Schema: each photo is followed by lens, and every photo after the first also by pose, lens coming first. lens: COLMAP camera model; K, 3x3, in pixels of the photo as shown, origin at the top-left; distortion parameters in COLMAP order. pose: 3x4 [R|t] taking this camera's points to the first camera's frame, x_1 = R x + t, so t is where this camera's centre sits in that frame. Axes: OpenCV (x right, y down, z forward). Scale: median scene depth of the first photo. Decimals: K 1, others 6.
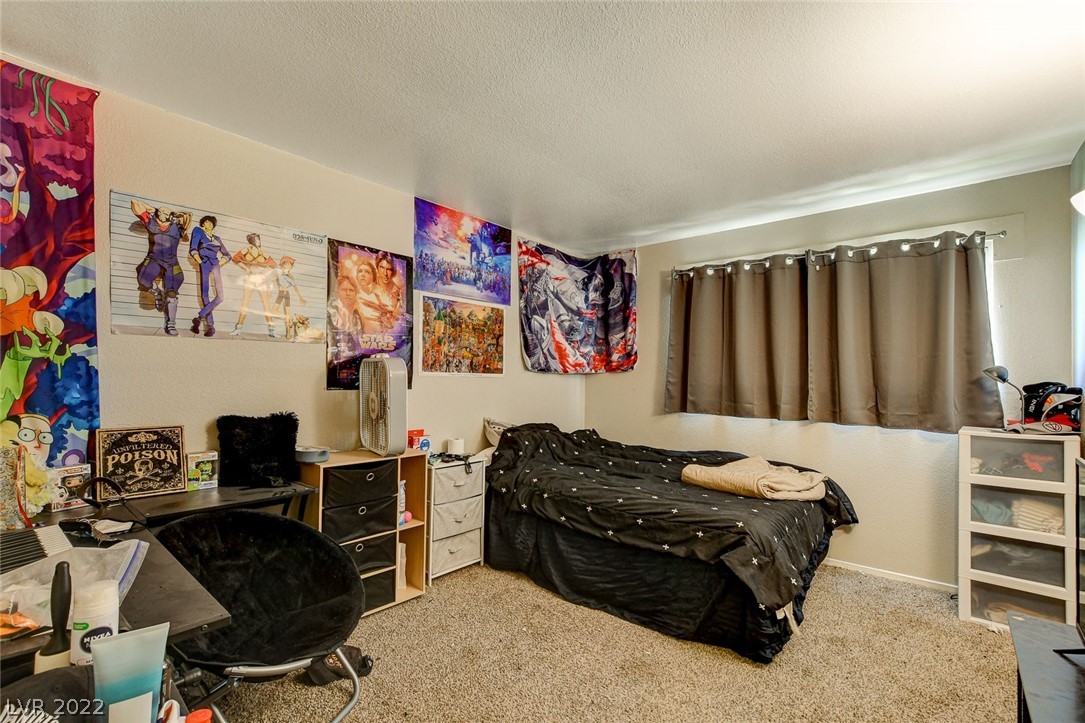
lens RADIAL K [[477.4, 0, 537.3], [0, 477.4, 364.4], [0, 0, 1]] dist [-0.018562, 0.000547]
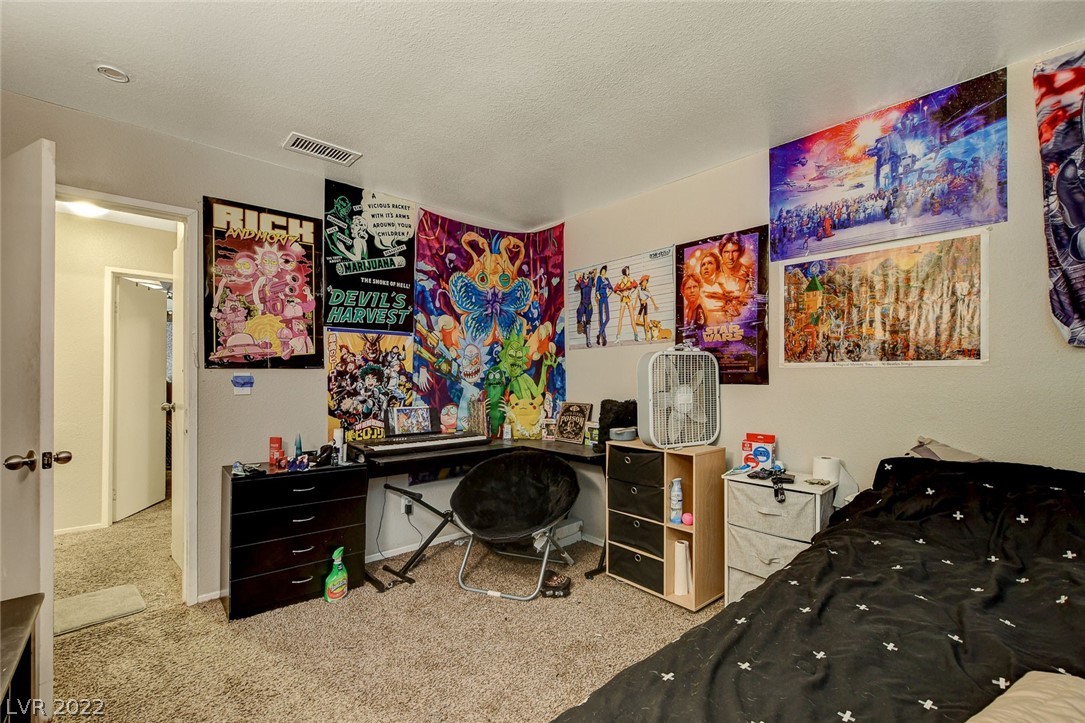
lens RADIAL K [[477.4, 0, 537.3], [0, 477.4, 364.4], [0, 0, 1]] dist [-0.018562, 0.000547]
pose [[-0.139912, -0.039860, -0.989361, 0.557942], [0.023134, 0.998785, -0.043512, 0.040455], [0.989894, -0.028976, -0.138820, 0.672488]]
